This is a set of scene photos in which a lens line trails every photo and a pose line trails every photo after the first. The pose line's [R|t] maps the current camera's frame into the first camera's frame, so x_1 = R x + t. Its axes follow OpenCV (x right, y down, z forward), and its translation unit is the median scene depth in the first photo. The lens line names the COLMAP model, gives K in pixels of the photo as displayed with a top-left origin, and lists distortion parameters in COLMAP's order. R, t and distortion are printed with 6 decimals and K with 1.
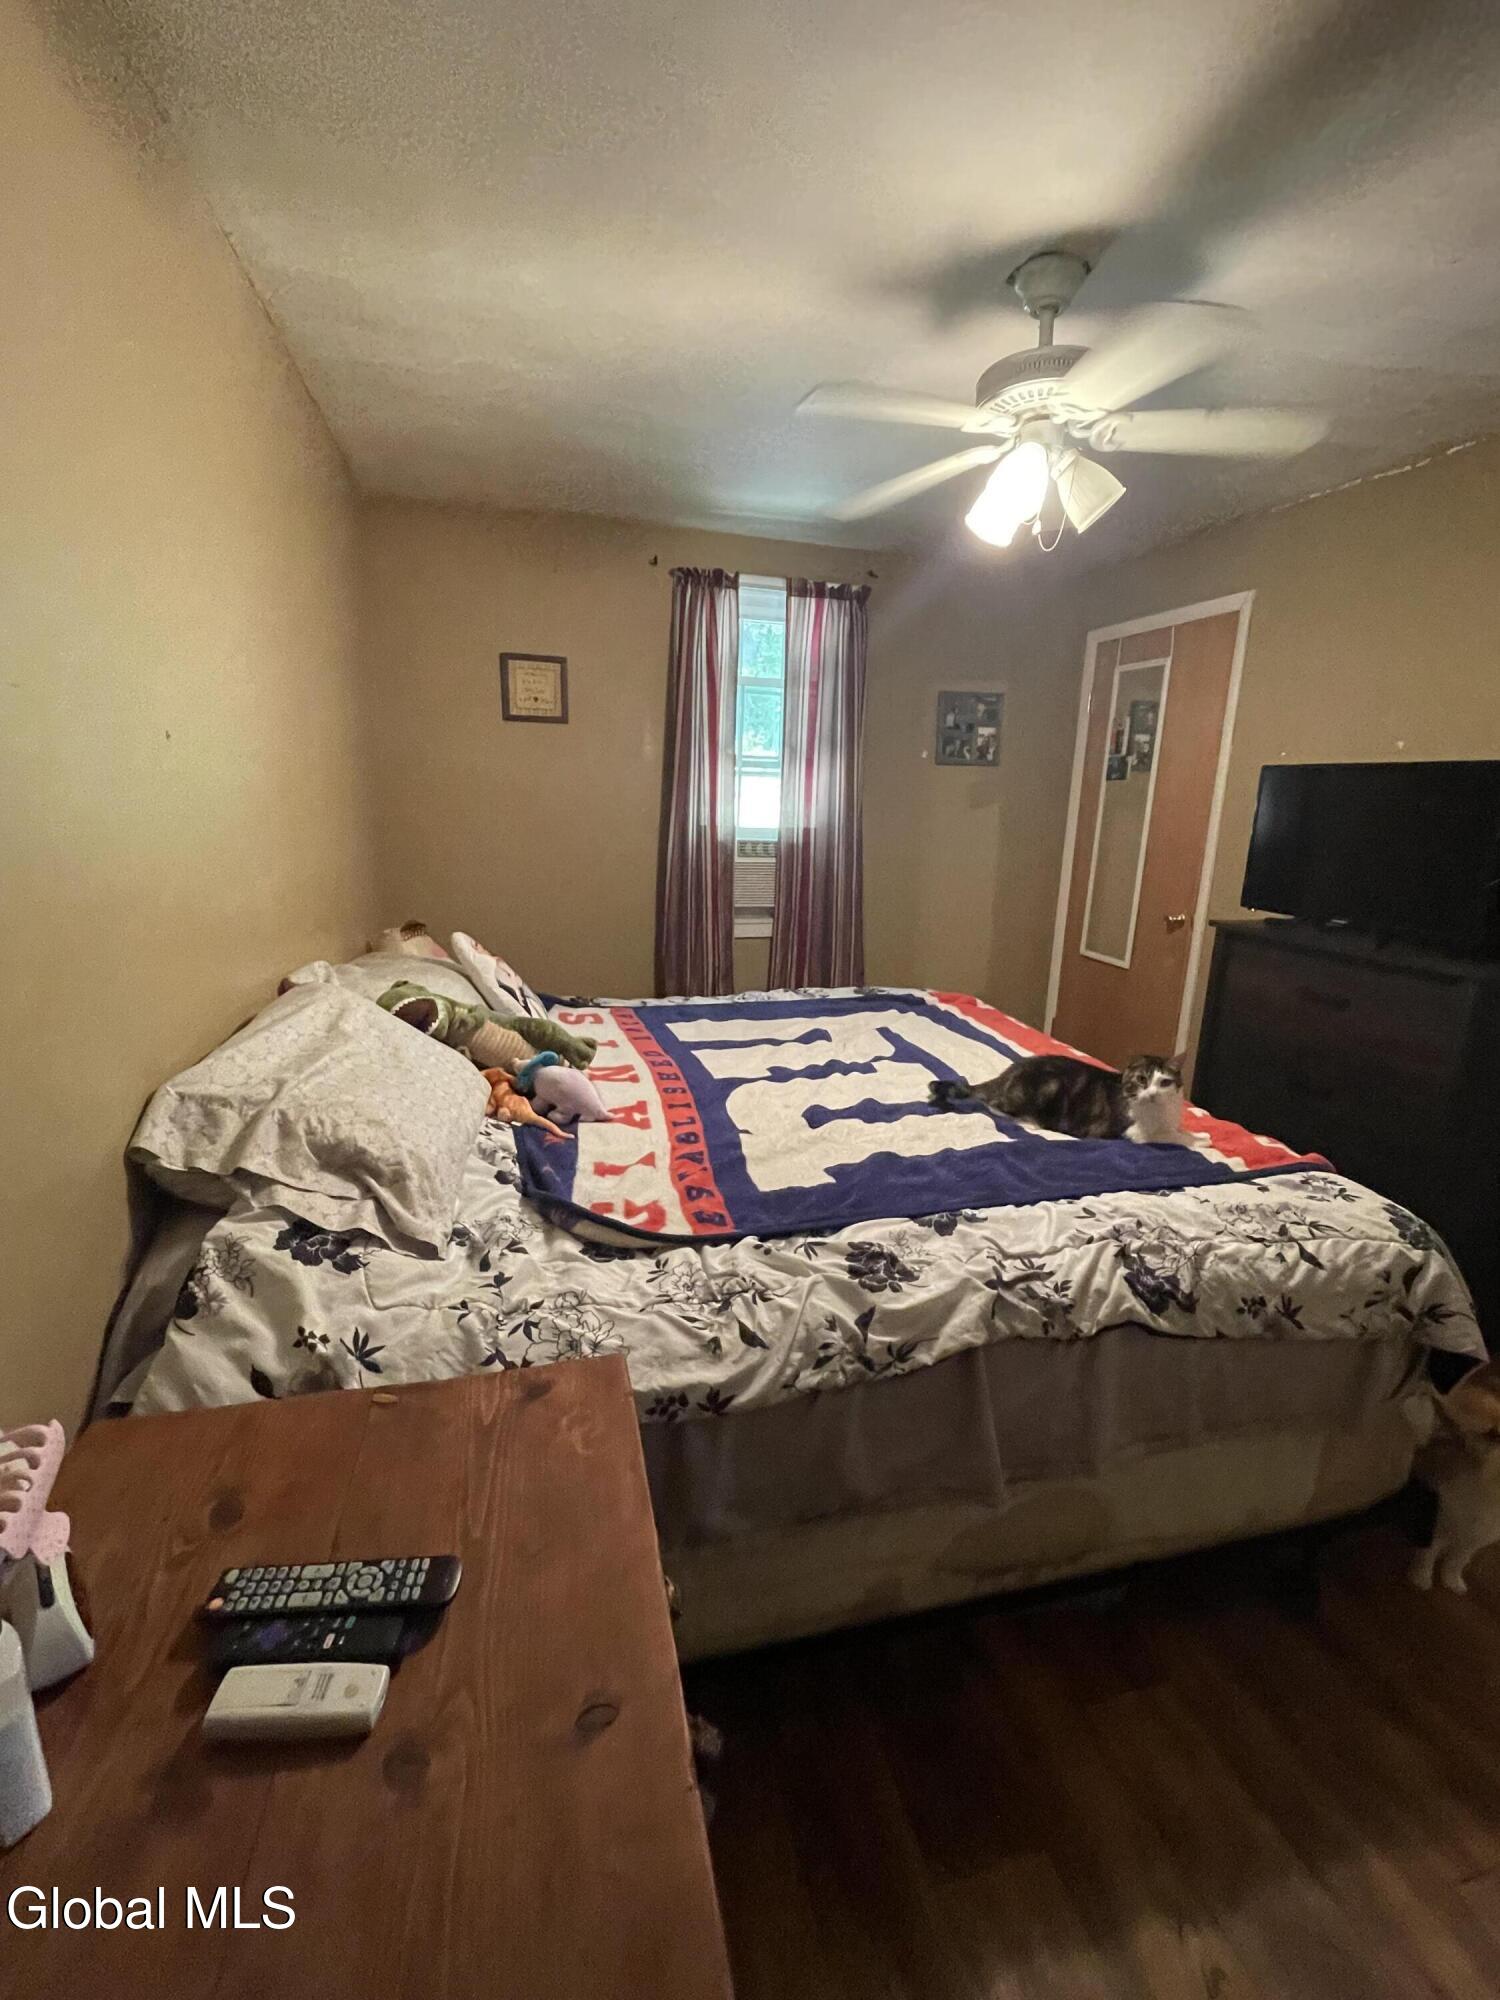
lens RADIAL K [[879.9, 0, 750.0], [0, 879.9, 1000.0], [0, 0, 1]] dist [-0.003385, -0.000496]
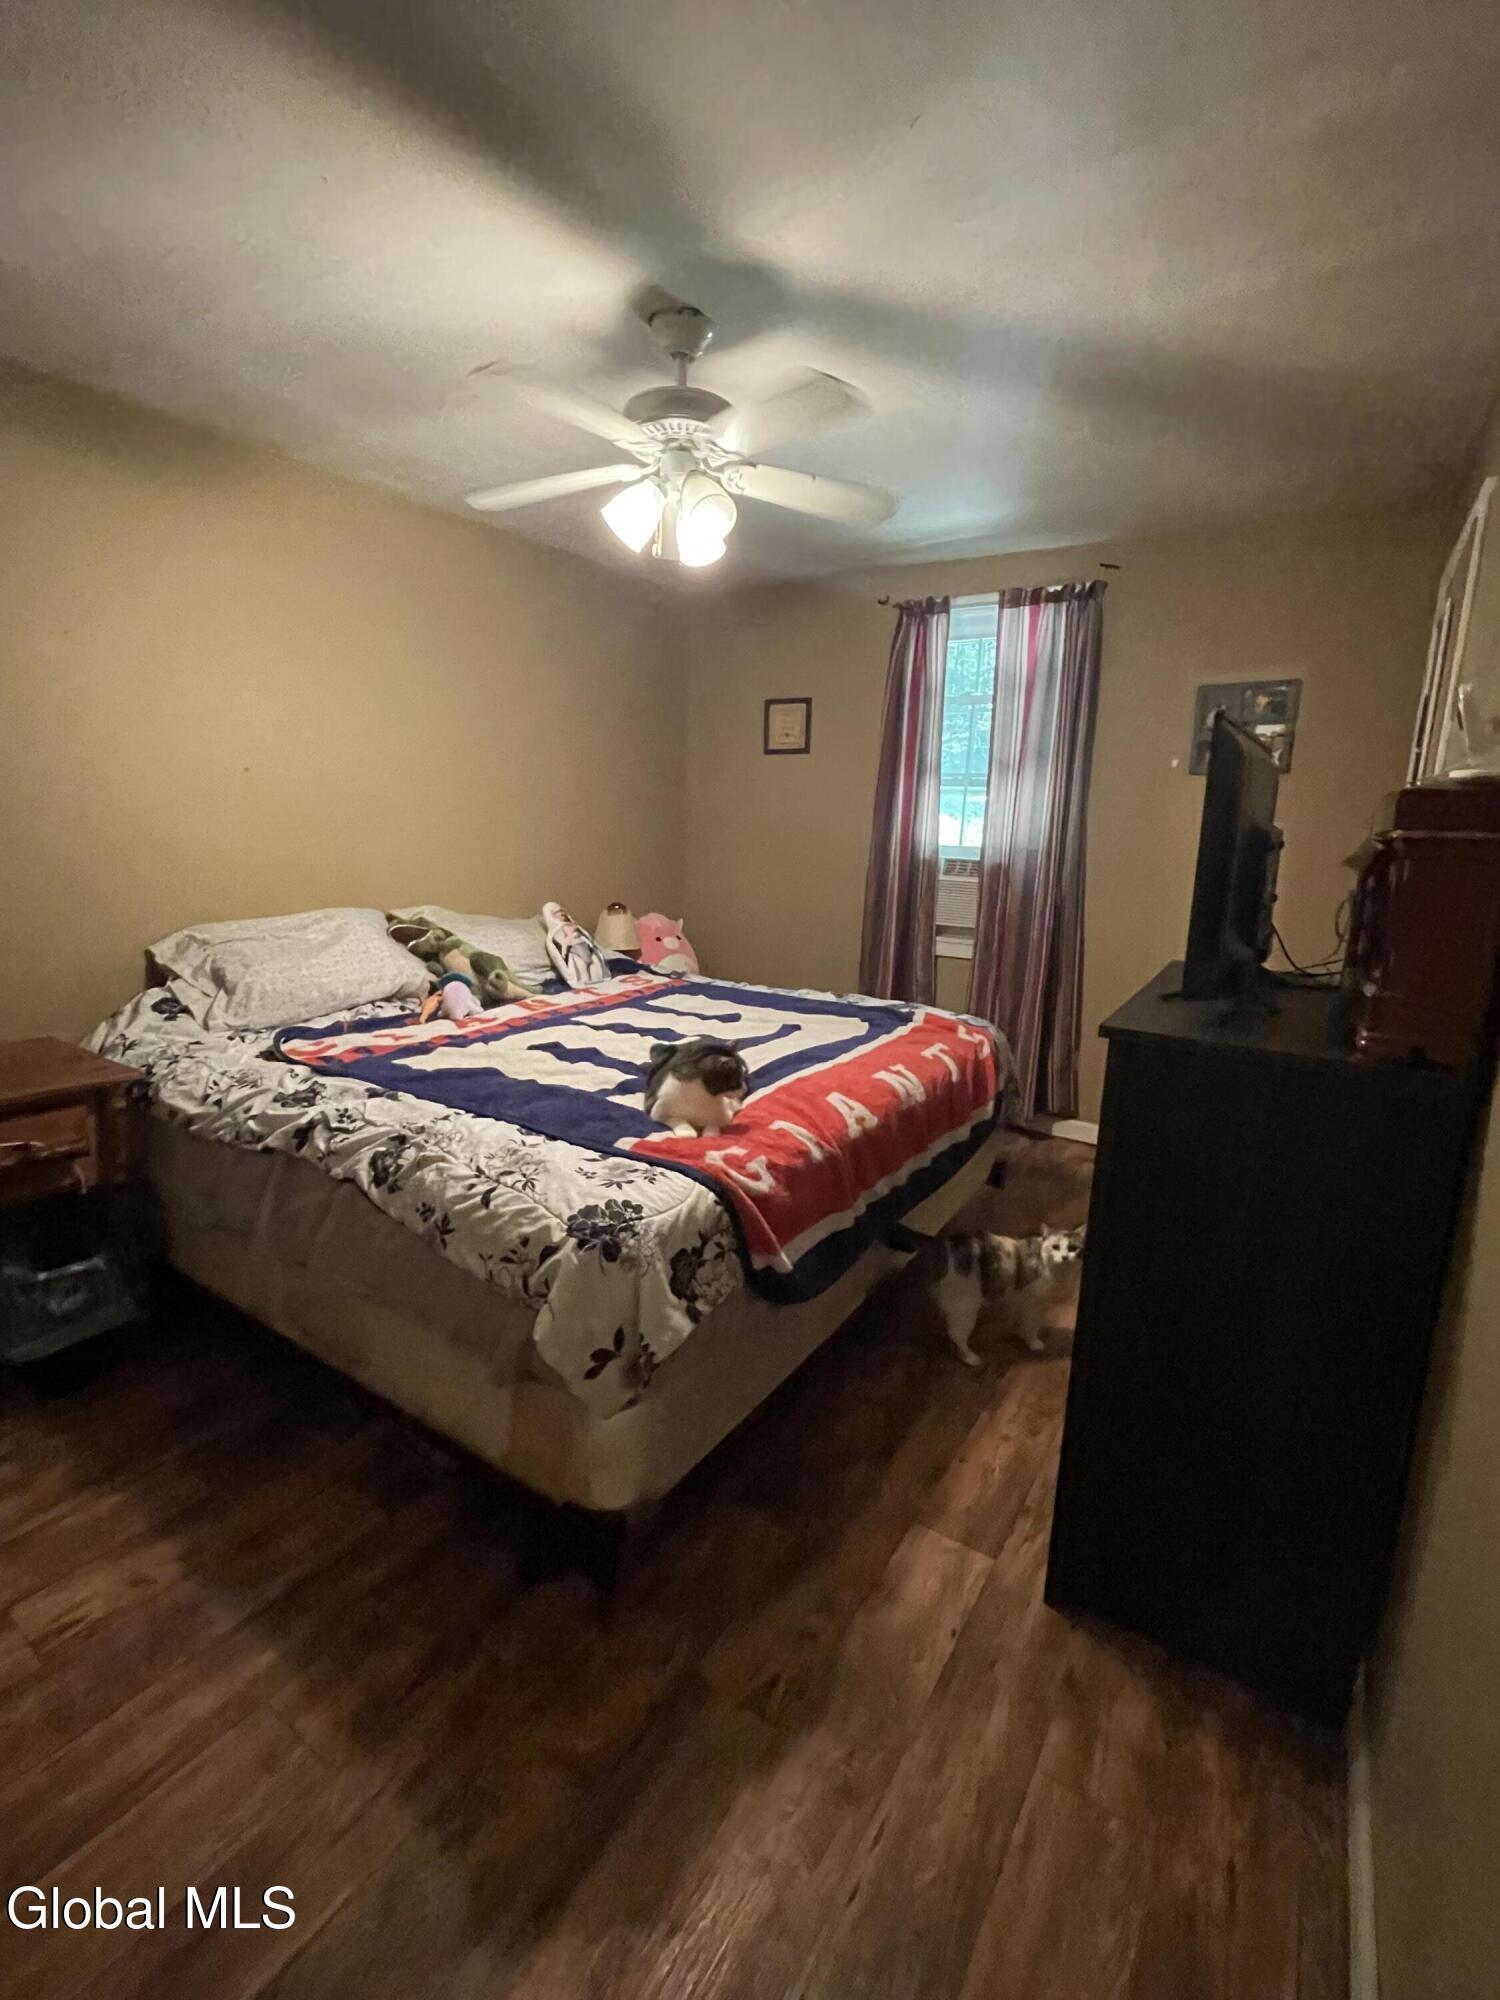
lens RADIAL K [[879.9, 0, 750.0], [0, 879.9, 1000.0], [0, 0, 1]] dist [-0.003385, -0.000496]
pose [[0.669127, 0.140719, -0.729704, 0.650248], [-0.176737, 0.983869, 0.027668, -0.012541], [0.721826, 0.110452, 0.683204, 0.190260]]
